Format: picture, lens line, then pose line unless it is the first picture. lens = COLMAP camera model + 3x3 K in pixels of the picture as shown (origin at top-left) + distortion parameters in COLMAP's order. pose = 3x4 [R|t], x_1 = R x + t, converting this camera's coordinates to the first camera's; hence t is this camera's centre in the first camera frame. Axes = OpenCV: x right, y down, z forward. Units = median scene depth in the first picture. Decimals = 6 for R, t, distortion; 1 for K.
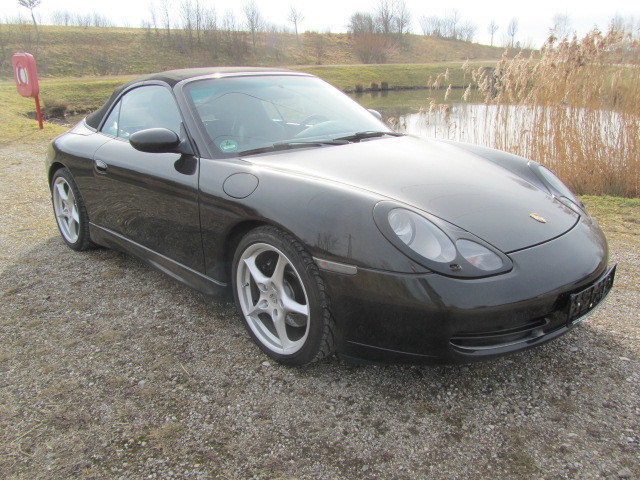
lens RADIAL K [[523.2, 0, 319.1], [0, 523.2, 240.2], [0, 0, 1]] dist [-0.025151, -0.016099]
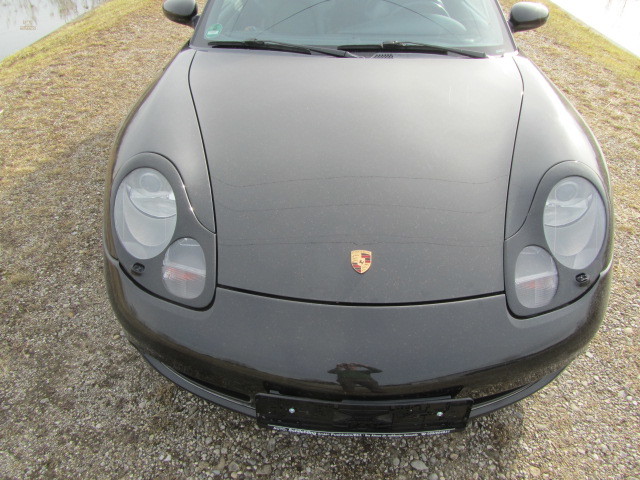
lens RADIAL K [[523.2, 0, 321.5], [0, 523.2, 240.6], [0, 0, 1]] dist [-0.025151, -0.016099]
pose [[0.696018, 0.424994, -0.578739, 0.589566], [-0.239201, 0.897218, 0.371192, -0.224632], [0.677009, -0.119921, 0.726139, 0.427632]]
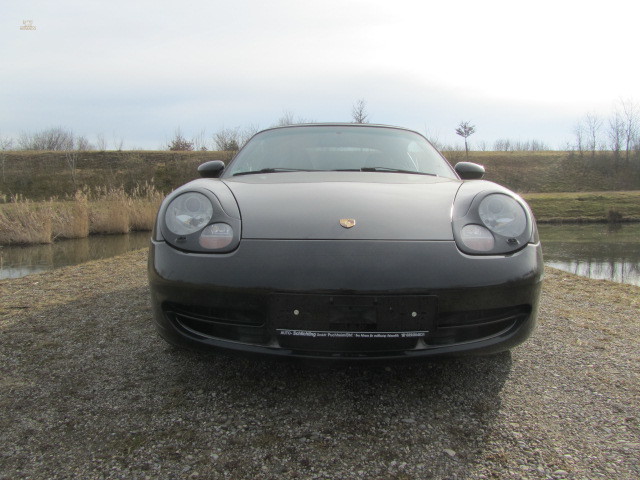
lens RADIAL K [[523.2, 0, 319.8], [0, 523.2, 240.3], [0, 0, 1]] dist [-0.025151, -0.016099]
pose [[0.707339, 0.075405, -0.702841, 0.790844], [-0.233129, 0.963548, -0.131246, 0.084174], [0.667325, 0.256688, 0.699134, 0.316723]]
